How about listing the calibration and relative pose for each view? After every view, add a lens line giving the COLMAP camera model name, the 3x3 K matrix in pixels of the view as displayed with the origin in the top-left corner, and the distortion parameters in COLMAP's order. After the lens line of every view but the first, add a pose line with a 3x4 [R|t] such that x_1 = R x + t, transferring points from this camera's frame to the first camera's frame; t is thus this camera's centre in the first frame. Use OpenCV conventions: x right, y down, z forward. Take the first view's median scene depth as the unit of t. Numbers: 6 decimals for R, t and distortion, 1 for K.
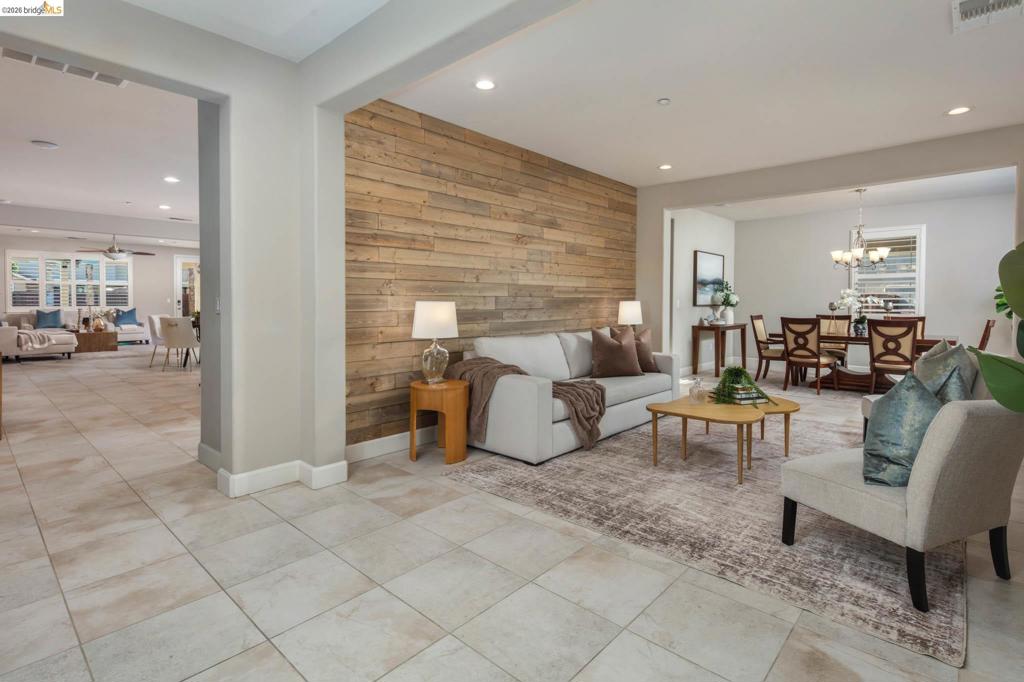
lens RADIAL K [[498.8, 0, 511.6], [0, 498.8, 340.4], [0, 0, 1]] dist [0.020766, -0.003169]
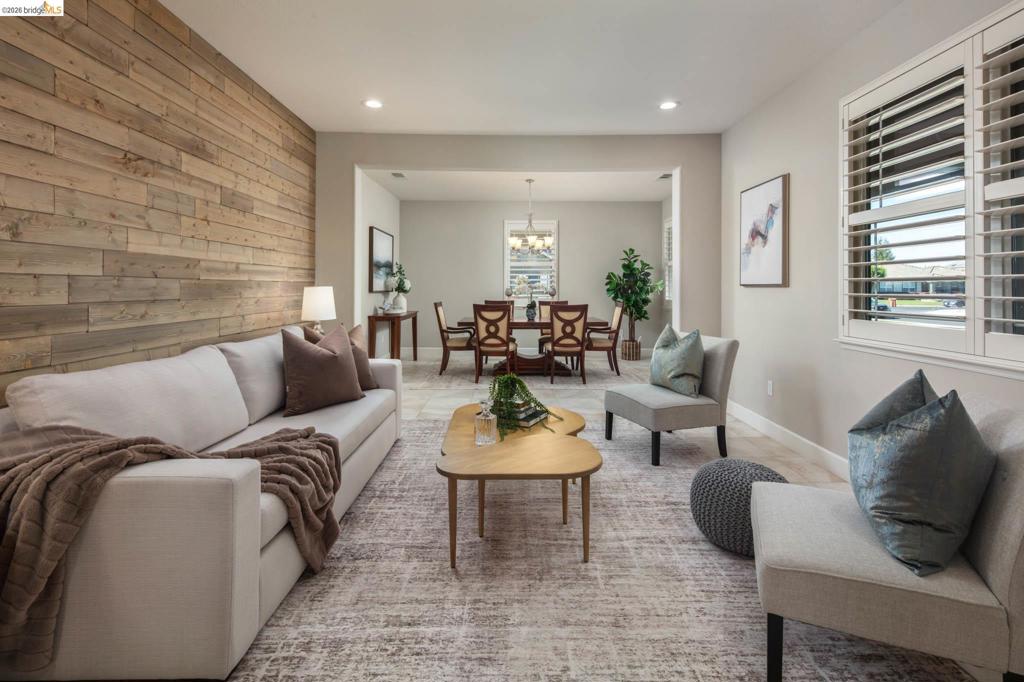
lens RADIAL K [[498.8, 0, 507.4], [0, 498.8, 287.9], [0, 0, 1]] dist [0.020766, -0.003169]
pose [[0.738444, -0.000783, 0.674314, -0.047344], [0.052451, 0.997036, -0.056282, -0.029716], [-0.672271, 0.076930, 0.736297, 0.392837]]
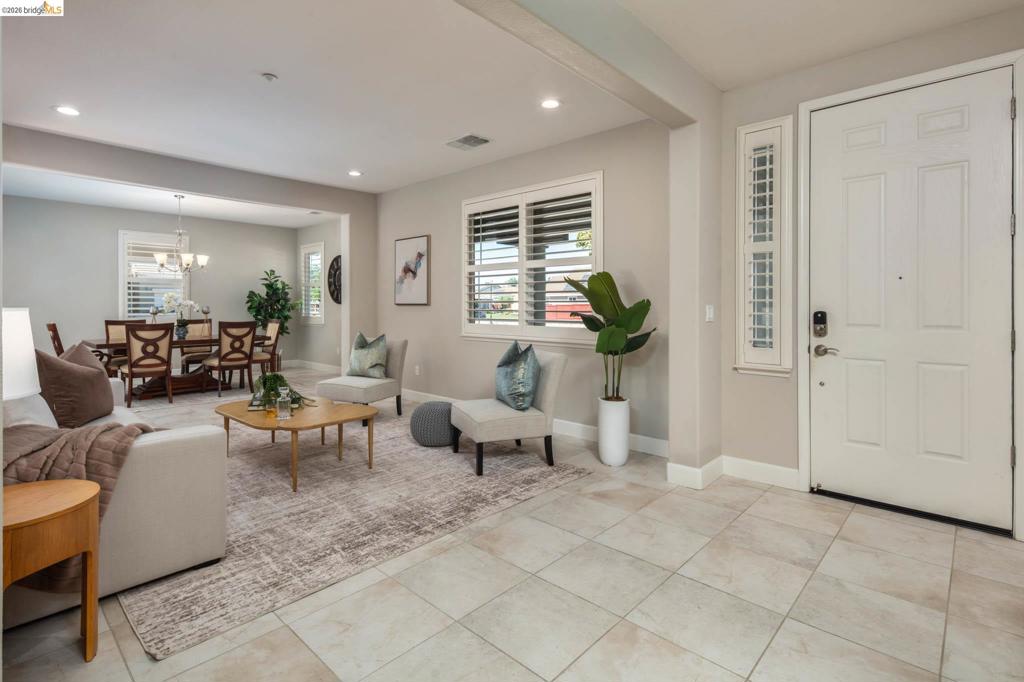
lens RADIAL K [[498.8, 0, 509.5], [0, 498.8, 336.4], [0, 0, 1]] dist [0.020766, -0.003169]
pose [[0.012165, -0.063635, 0.997899, -0.449032], [0.078410, 0.994961, 0.062492, -0.037579], [-0.996847, 0.077485, 0.017094, 0.458761]]
